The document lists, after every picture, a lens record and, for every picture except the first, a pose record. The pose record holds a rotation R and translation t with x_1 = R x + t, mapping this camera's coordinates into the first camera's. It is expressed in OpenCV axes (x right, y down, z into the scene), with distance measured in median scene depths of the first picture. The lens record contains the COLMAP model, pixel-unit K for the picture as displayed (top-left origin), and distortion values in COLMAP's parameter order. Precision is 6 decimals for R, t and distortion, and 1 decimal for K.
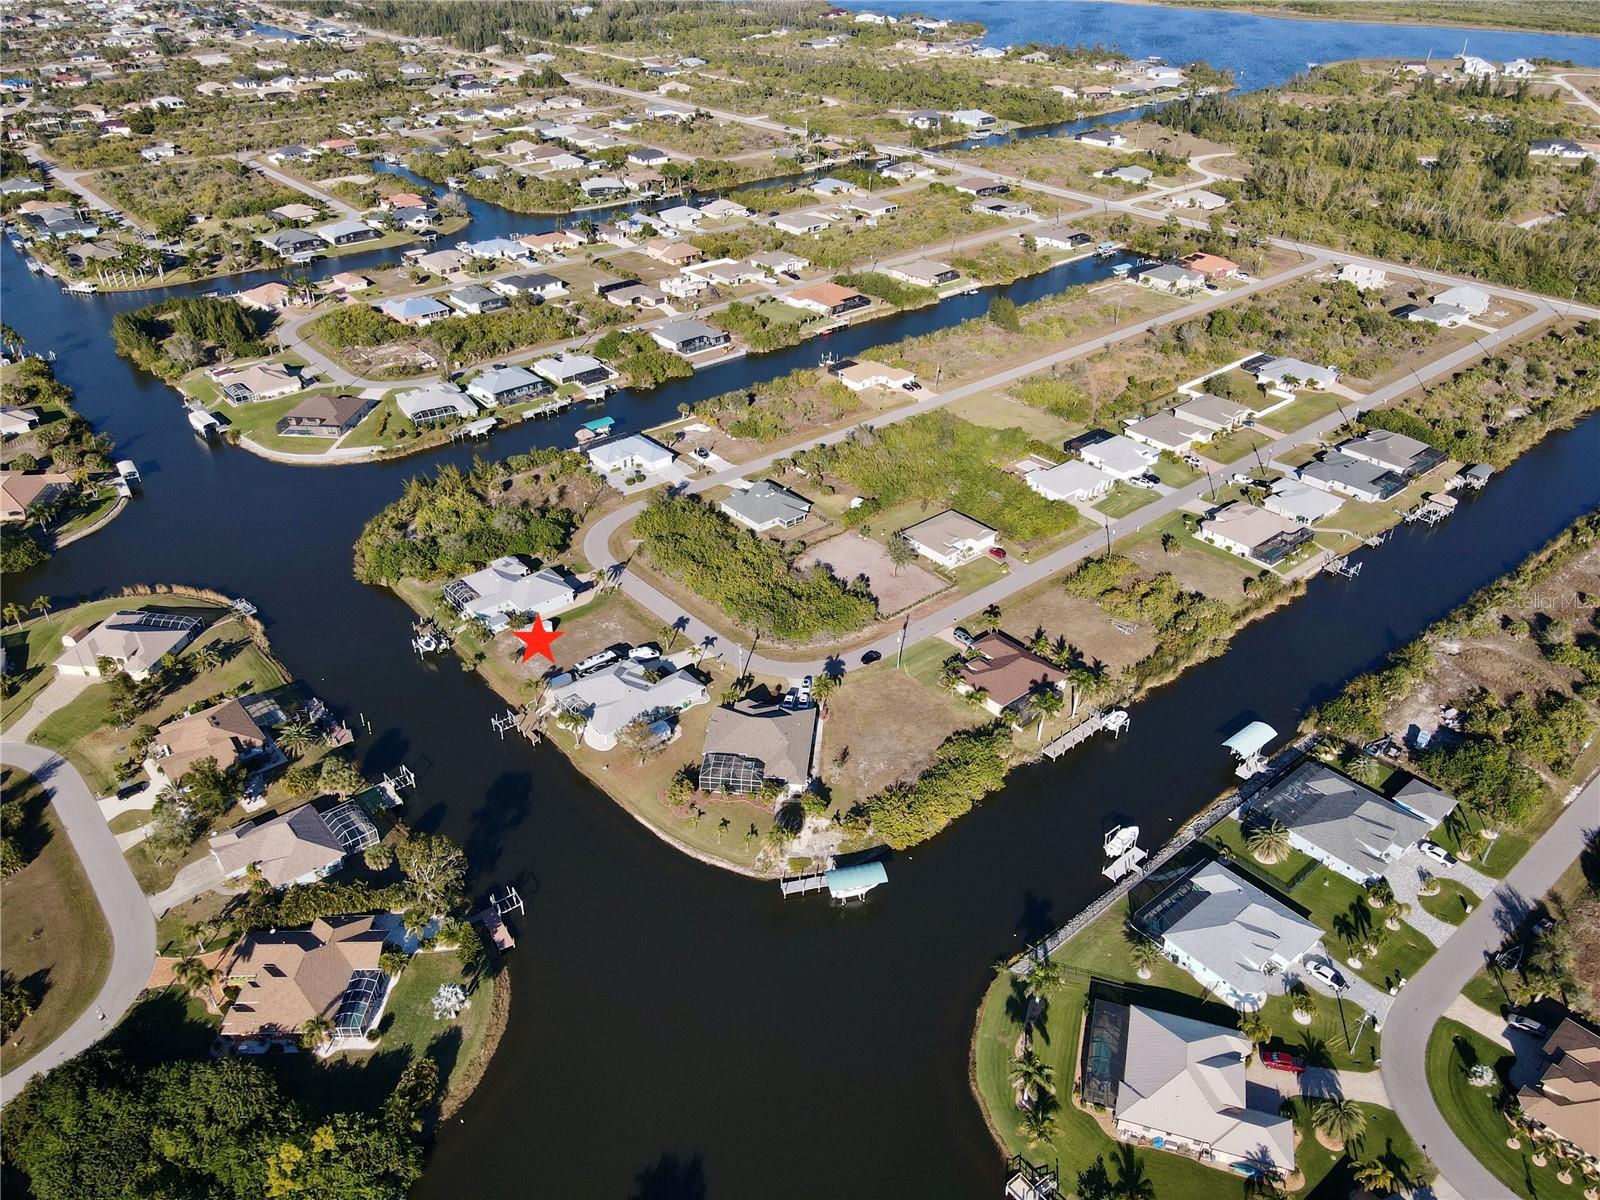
lens RADIAL K [[1173.7, 0, 800.6], [0, 1173.7, 593.8], [0, 0, 1]] dist [0.007862, 0.013959]
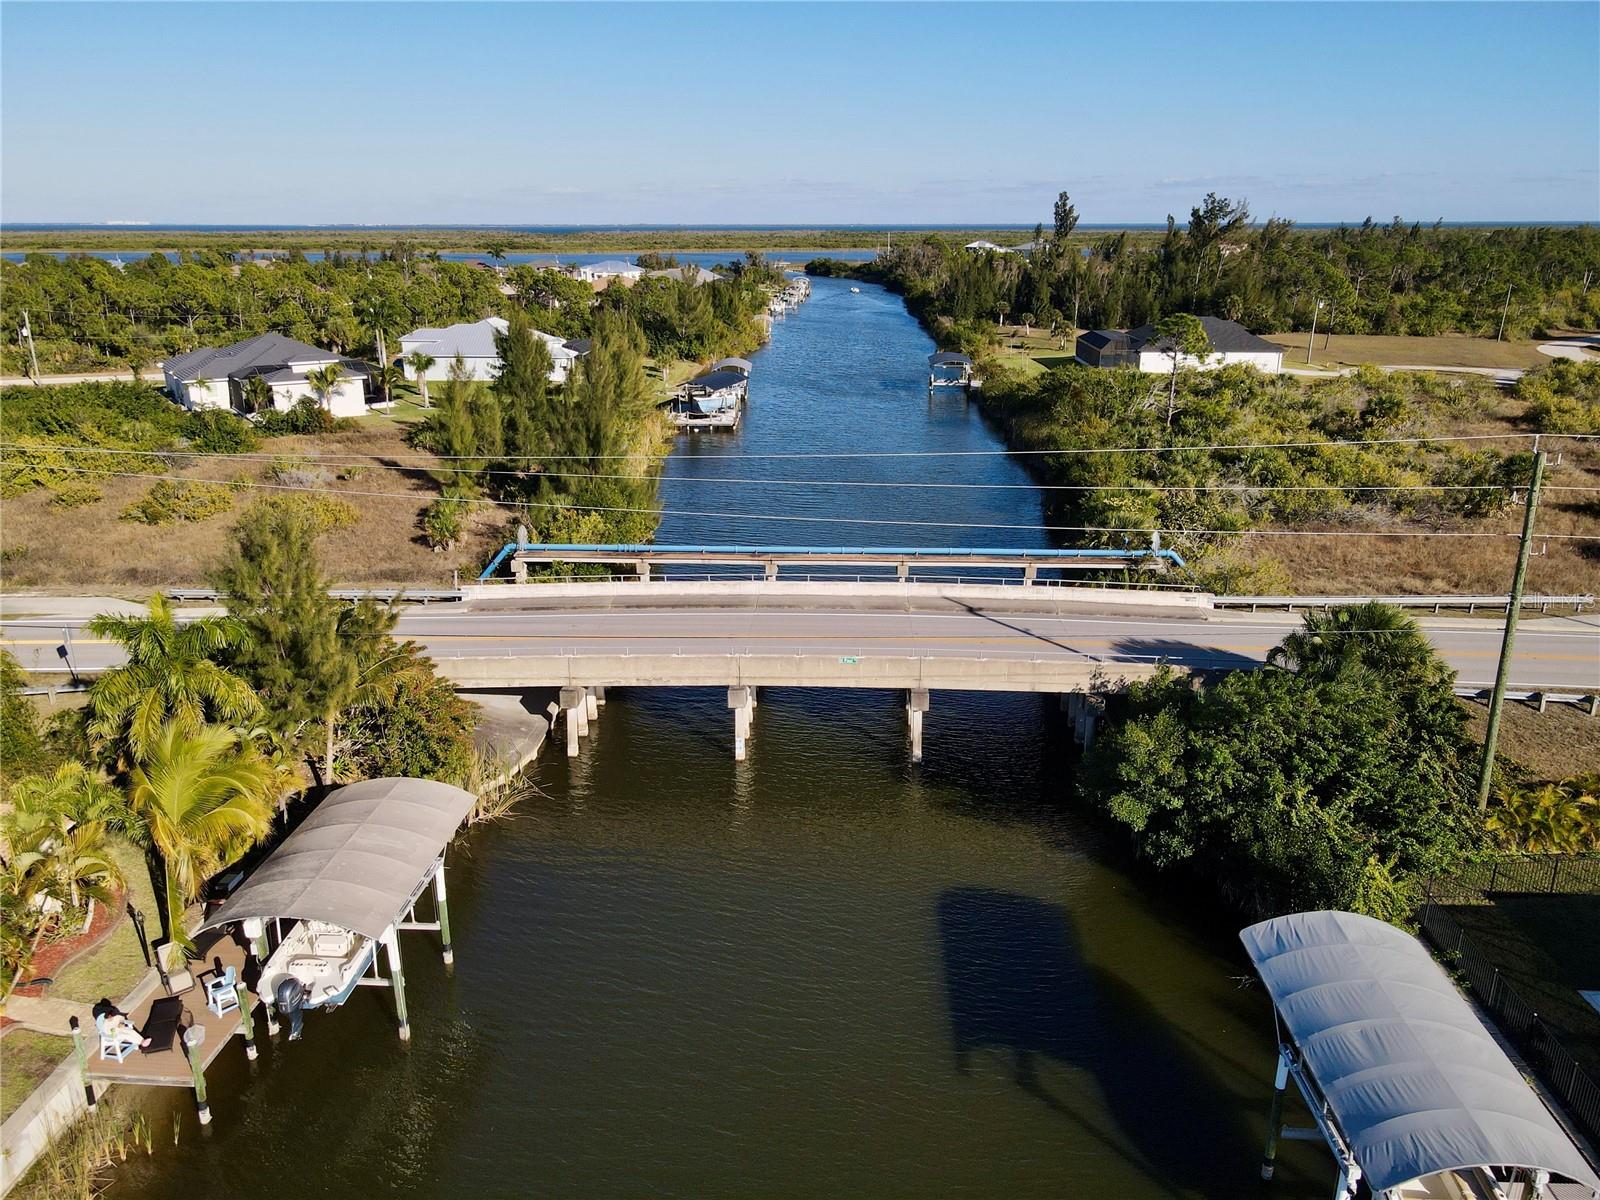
lens RADIAL K [[1175.4, 0, 800.5], [0, 1175.4, 592.7], [0, 0, 1]] dist [-0.003307, 0.036247]
pose [[0.679623, -0.224703, 0.698299, 0.061686], [0.389484, 0.917202, -0.083924, -0.731140], [-0.621623, 0.329013, 0.710870, 1.858021]]
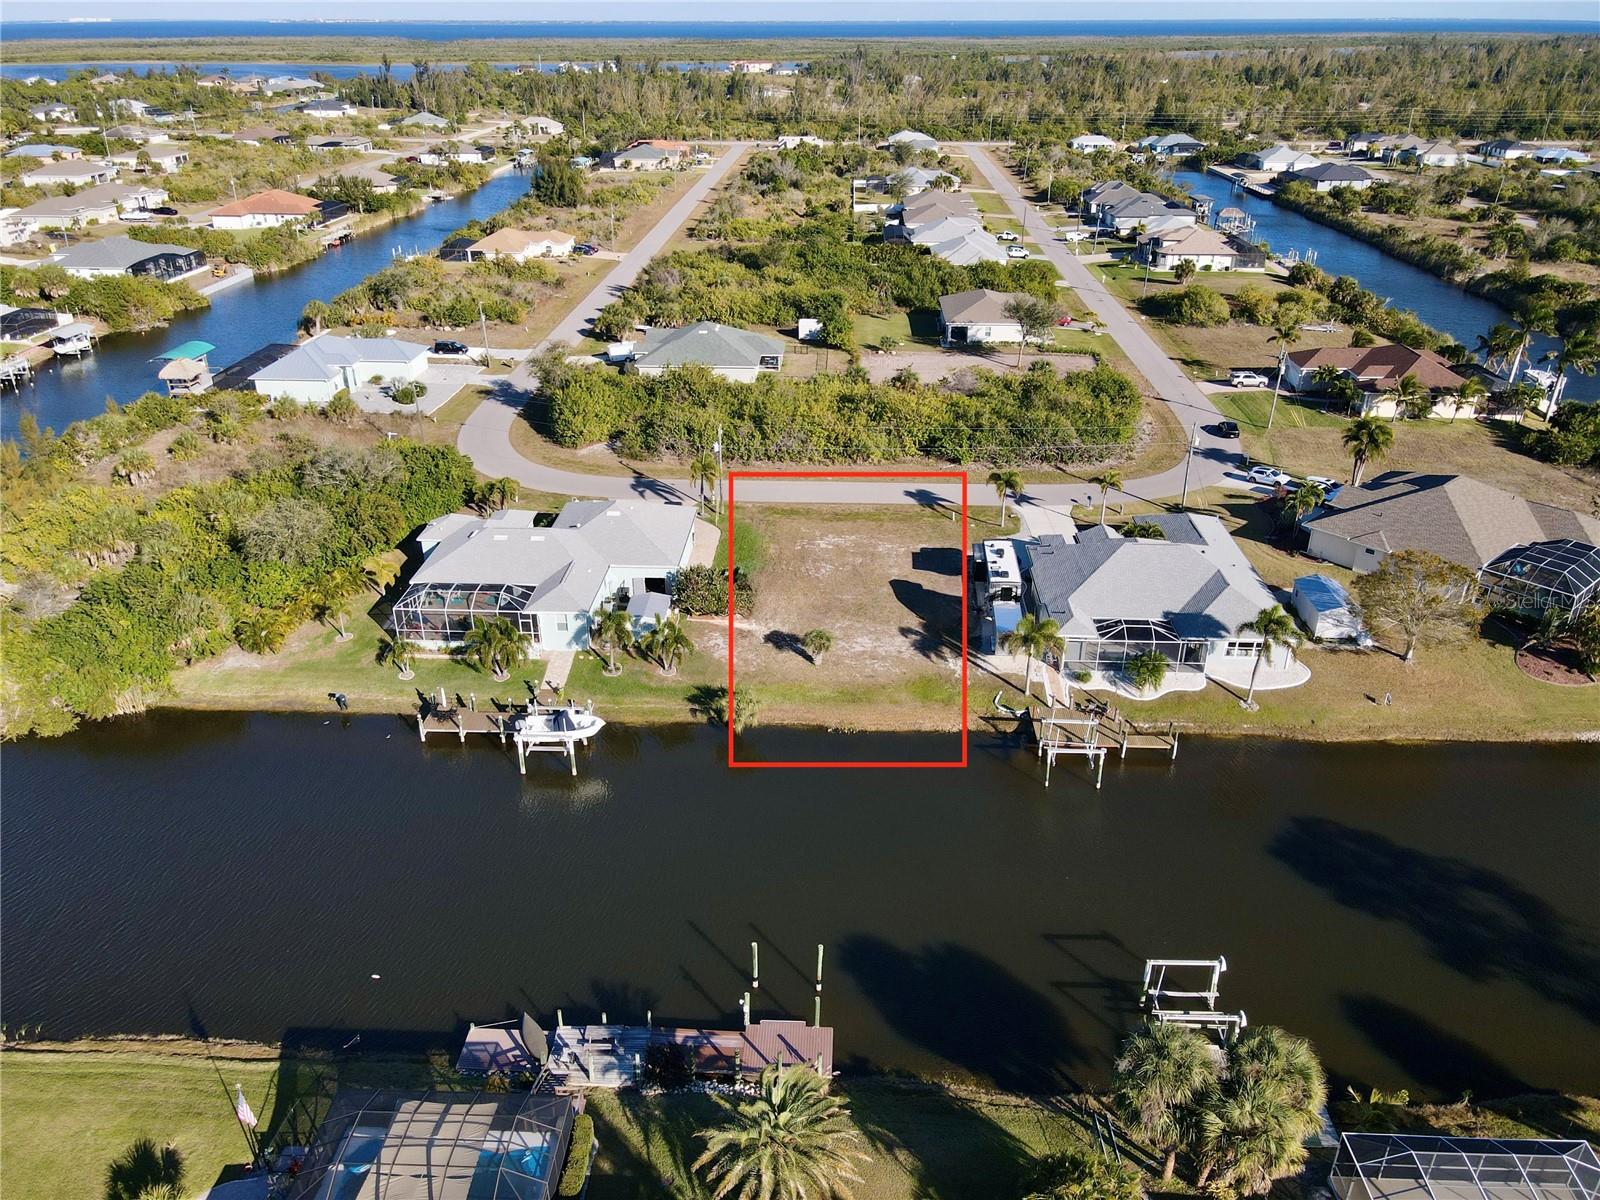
lens RADIAL K [[1173.7, 0, 800.6], [0, 1173.7, 593.8], [0, 0, 1]] dist [0.007862, 0.013959]
pose [[0.682208, -0.324657, 0.655126, -0.344590], [0.387054, 0.920525, 0.053125, 0.012816], [-0.620307, 0.217326, 0.753650, 0.519306]]
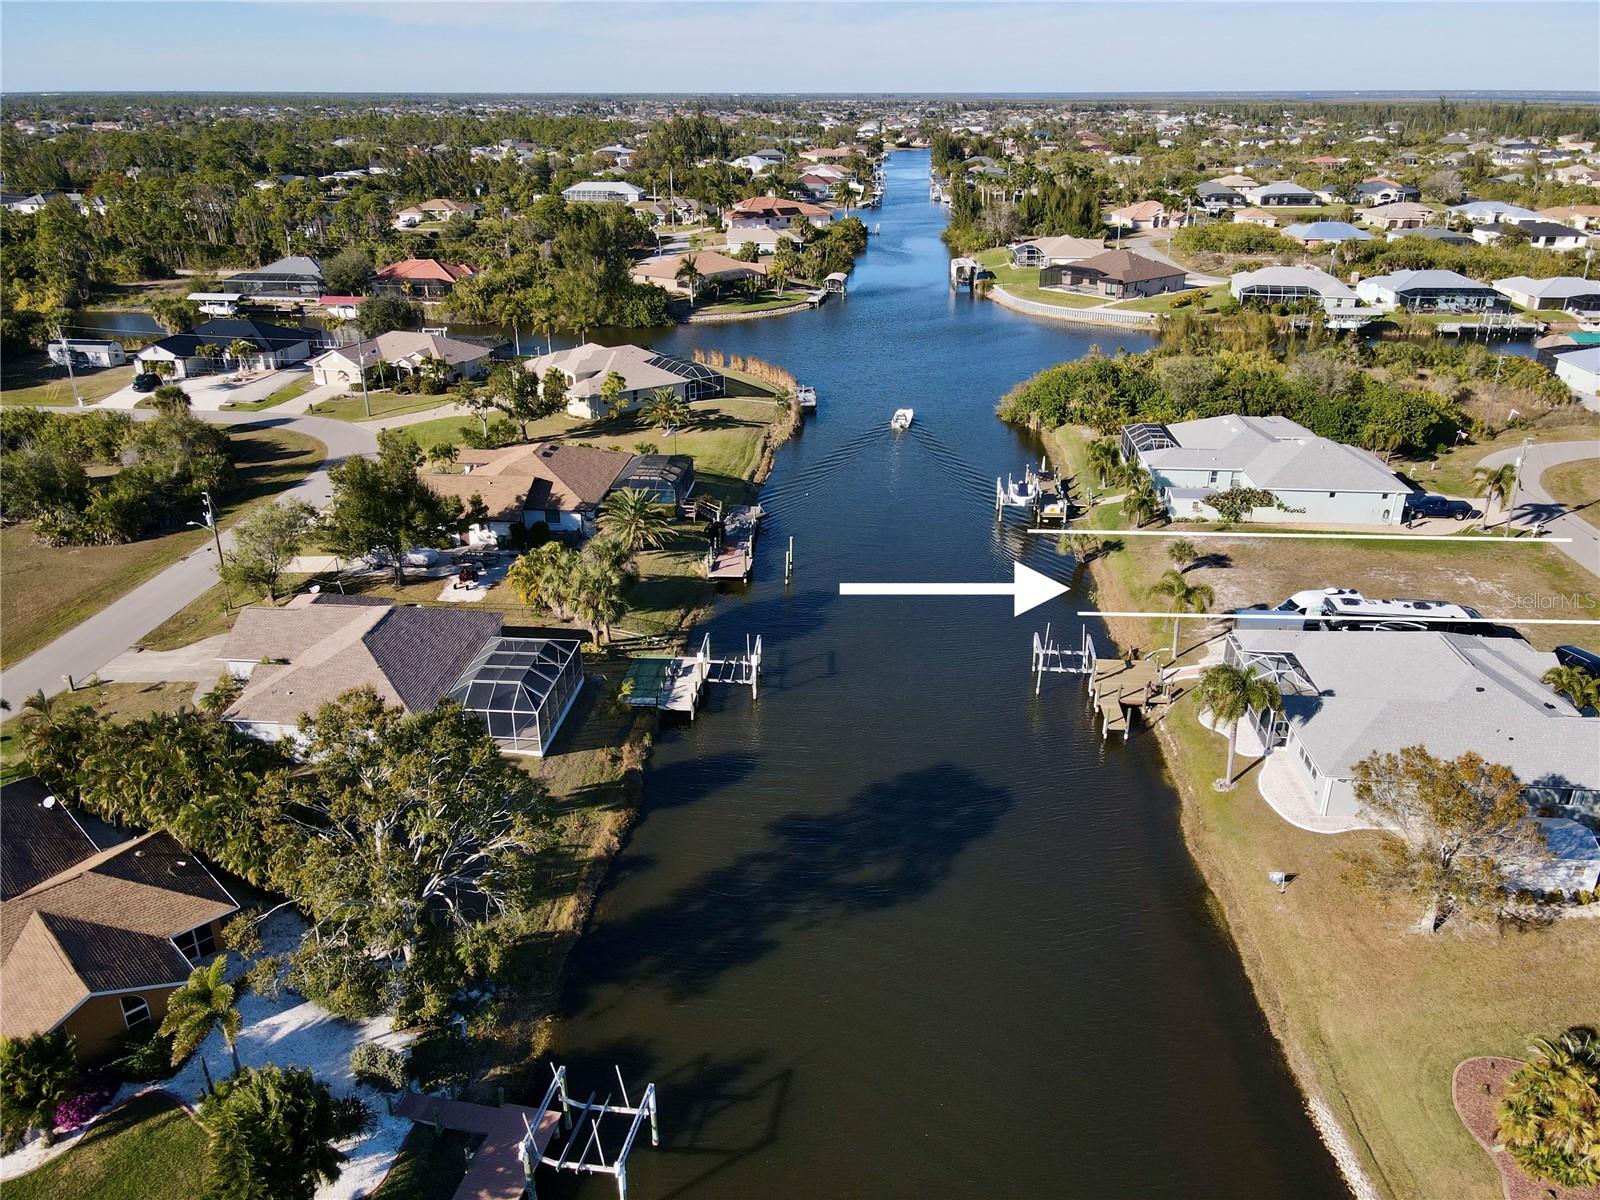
lens RADIAL K [[1175.4, 0, 800.5], [0, 1175.4, 592.7], [0, 0, 1]] dist [-0.003307, 0.036247]
pose [[0.708270, 0.273502, -0.650808, -0.054297], [-0.364474, 0.931199, -0.005319, 0.081718], [0.604576, 0.240969, 0.759224, 0.450982]]
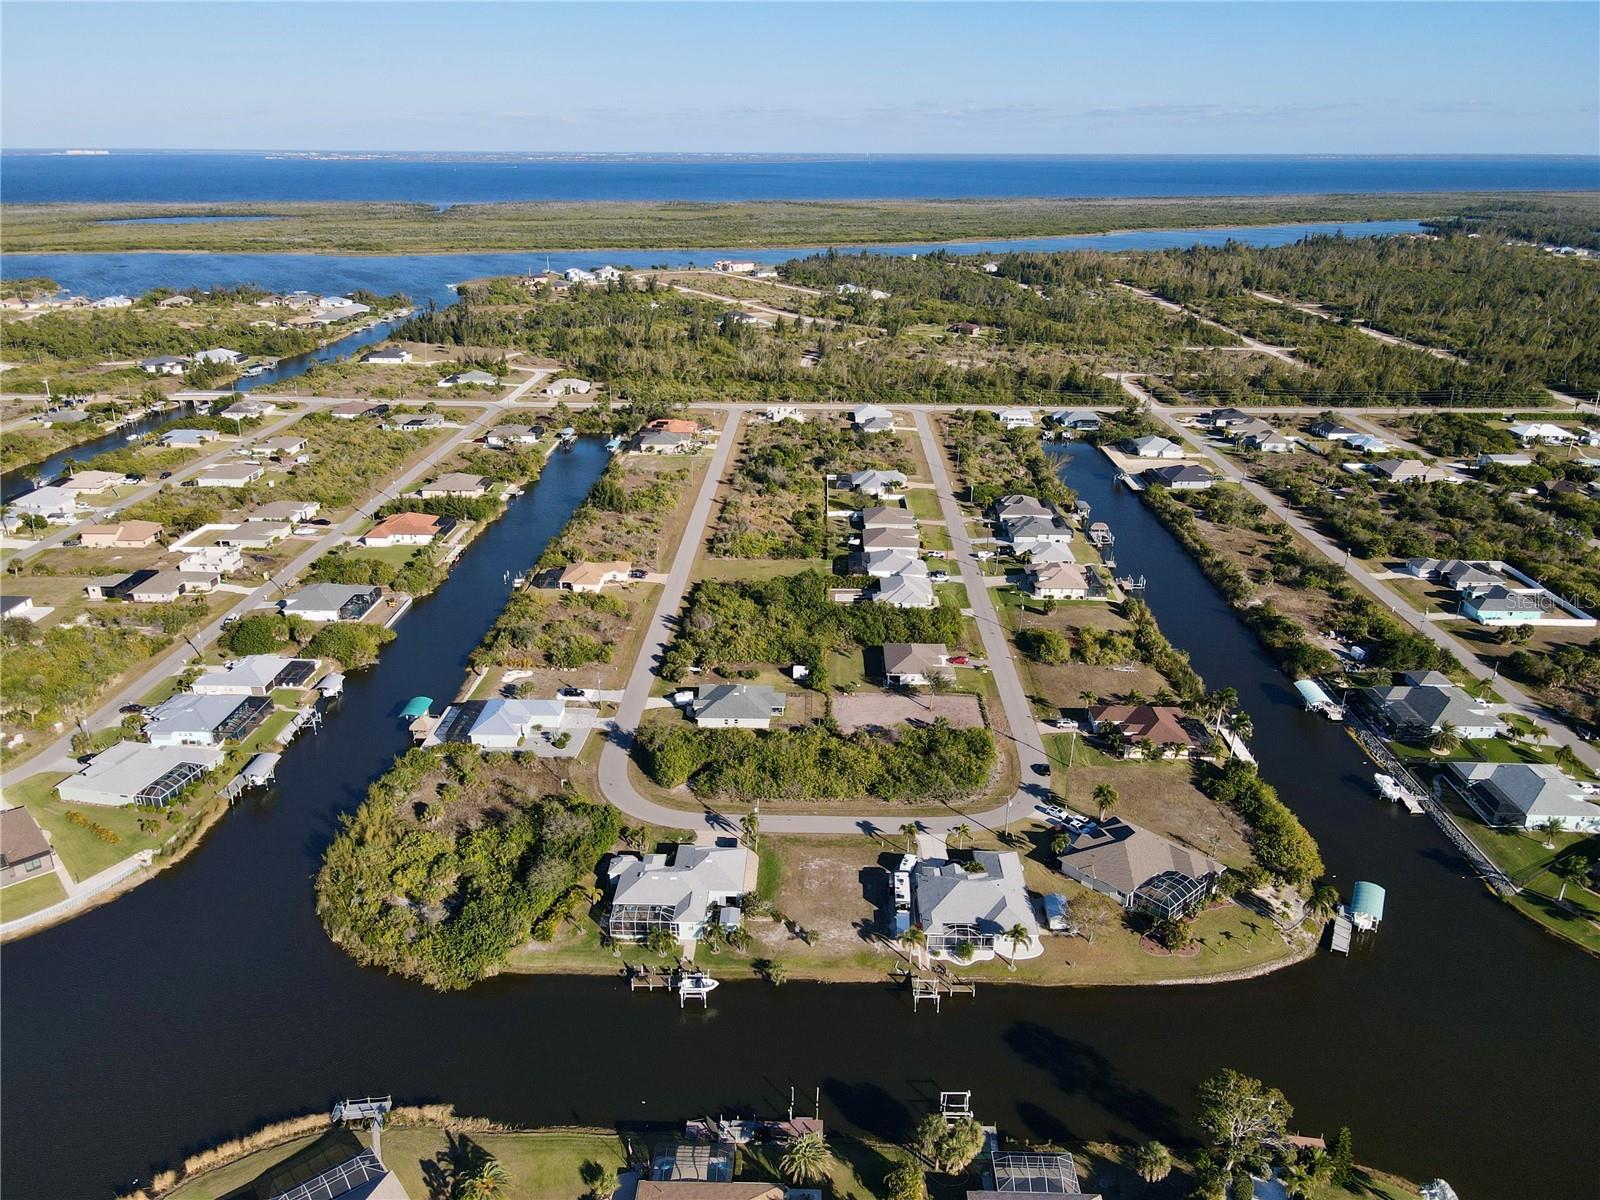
lens RADIAL K [[1175.4, 0, 800.5], [0, 1175.4, 592.7], [0, 0, 1]] dist [-0.003307, 0.036247]
pose [[0.666748, -0.265238, 0.696488, -0.519434], [0.390898, 0.920126, -0.023802, -0.099102], [-0.634544, 0.288126, 0.717173, 0.277929]]
